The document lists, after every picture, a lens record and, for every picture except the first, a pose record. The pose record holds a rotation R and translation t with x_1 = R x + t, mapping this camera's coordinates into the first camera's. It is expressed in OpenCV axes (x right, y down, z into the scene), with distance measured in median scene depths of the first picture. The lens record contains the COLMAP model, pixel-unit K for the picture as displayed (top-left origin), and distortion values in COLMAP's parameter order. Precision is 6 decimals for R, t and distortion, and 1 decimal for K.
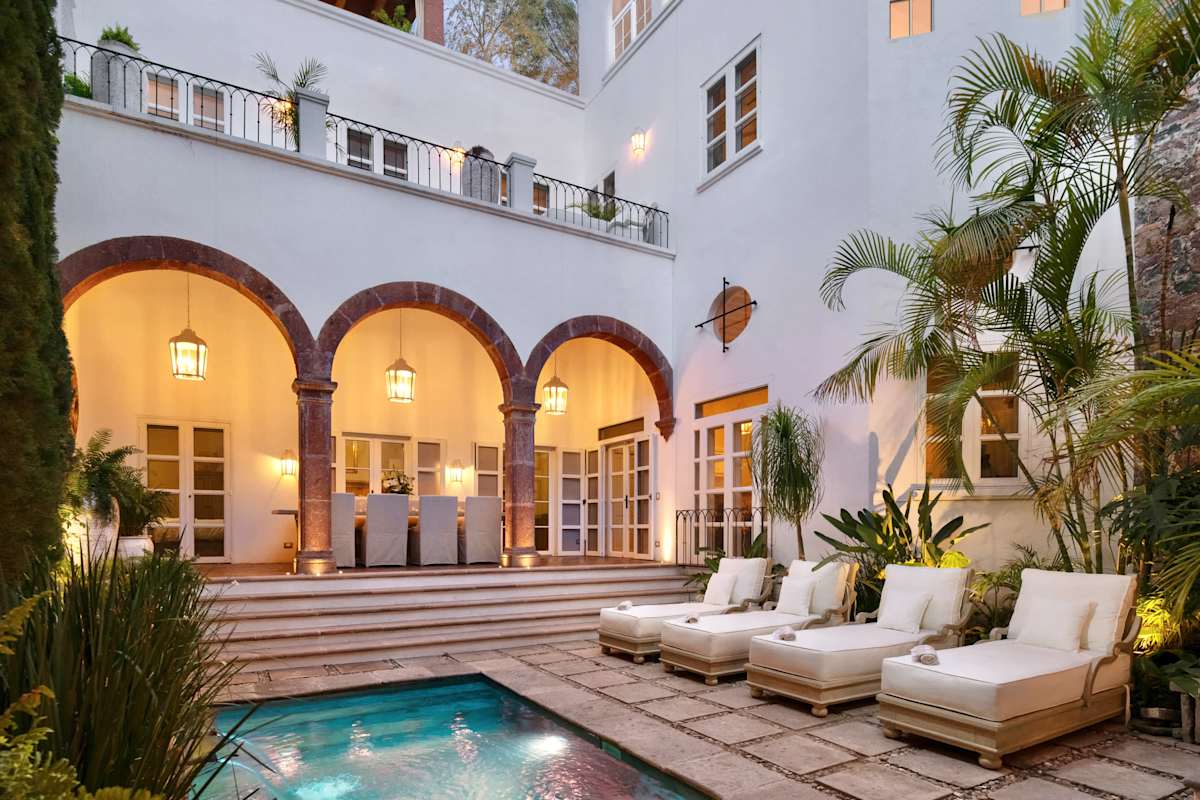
lens RADIAL K [[700.3, 0, 601.4], [0, 700.3, 523.2], [0, 0, 1]] dist [0.000186, -0.001335]
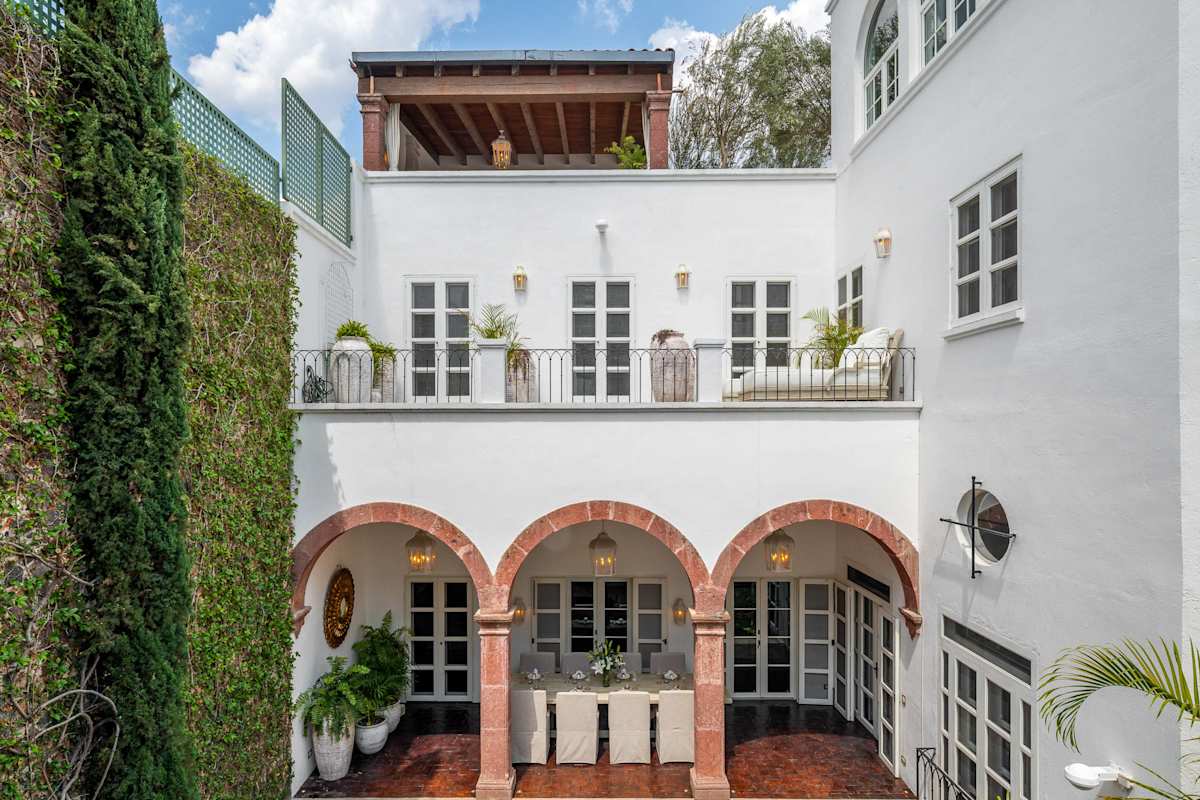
lens RADIAL K [[666.2, 0, 600.5], [0, 666.2, 370.0], [0, 0, 1]] dist [0.012909, -0.000487]
pose [[0.845179, -0.002221, -0.534478, 0.218429], [0.005298, 0.999977, 0.004223, -0.464395], [0.534456, -0.006401, 0.845172, 0.187543]]
